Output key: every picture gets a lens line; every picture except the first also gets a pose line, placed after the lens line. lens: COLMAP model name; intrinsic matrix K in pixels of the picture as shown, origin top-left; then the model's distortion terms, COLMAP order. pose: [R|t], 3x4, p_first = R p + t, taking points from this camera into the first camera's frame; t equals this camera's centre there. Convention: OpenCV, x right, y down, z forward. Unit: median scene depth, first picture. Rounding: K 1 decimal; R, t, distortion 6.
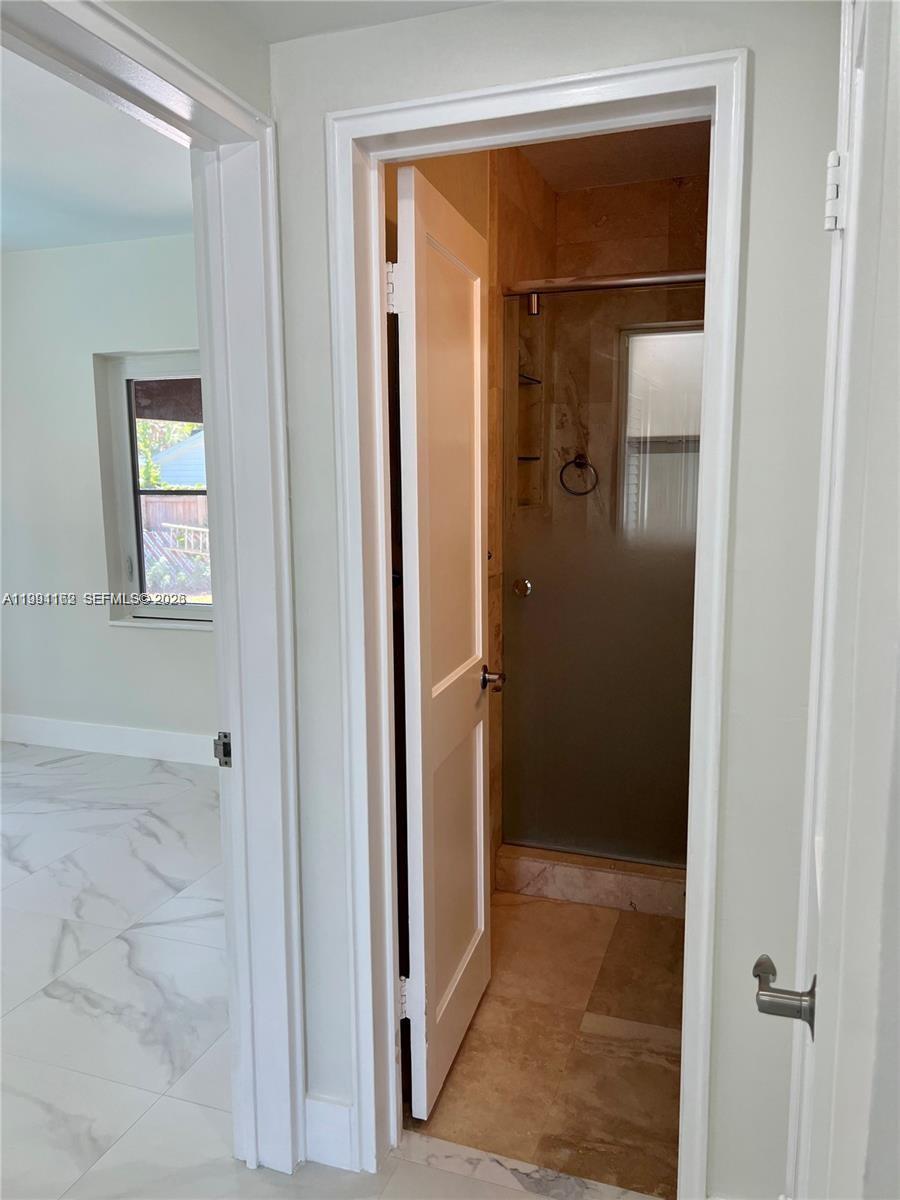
lens RADIAL K [[912.8, 0, 450.0], [0, 912.8, 600.0], [0, 0, 1]] dist [0.042978, -0.041972]
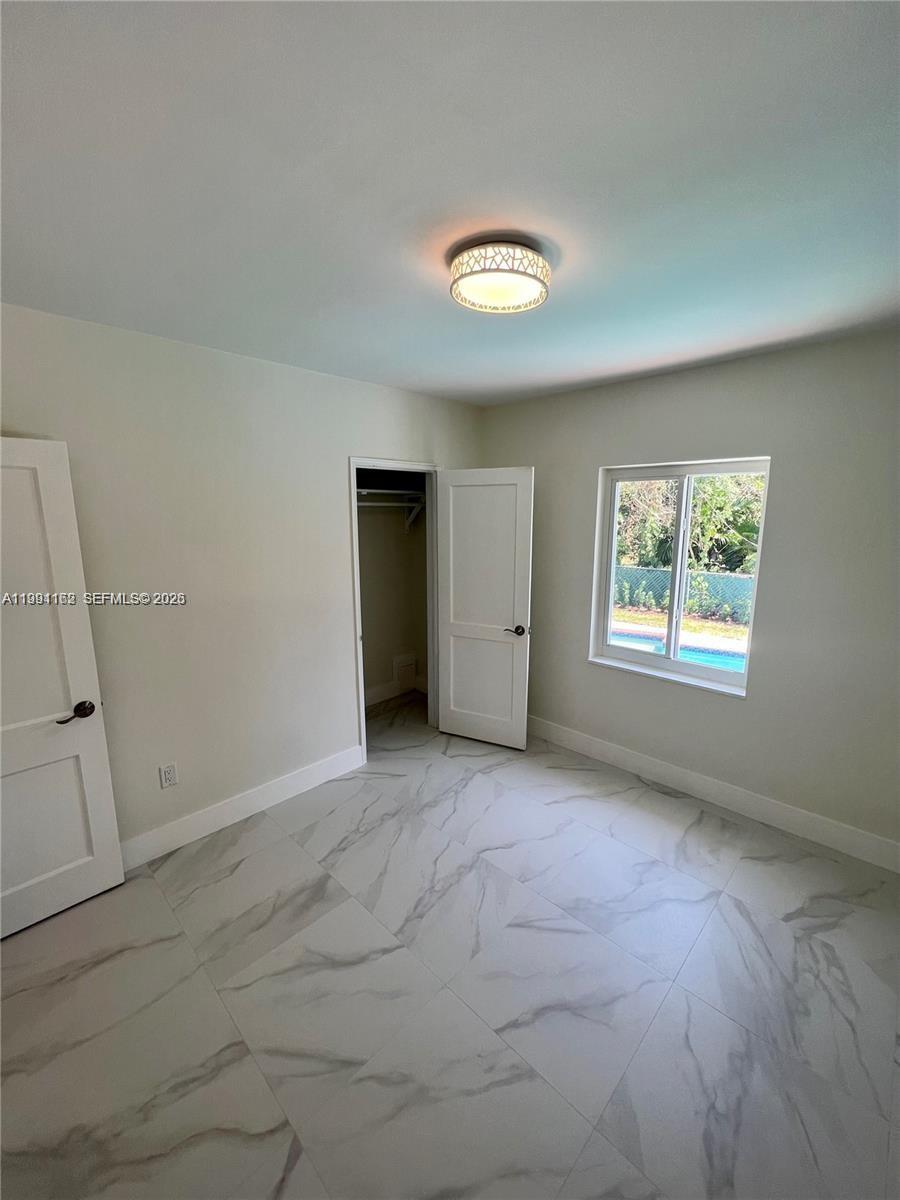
lens RADIAL K [[487.0, 0, 455.4], [0, 487.0, 595.8], [0, 0, 1]] dist [-0.000854, 0.000486]
pose [[-0.412954, 0.164726, -0.895731, -0.083881], [-0.133979, 0.961820, 0.238647, -0.258404], [0.900843, 0.218560, -0.375118, 1.176761]]
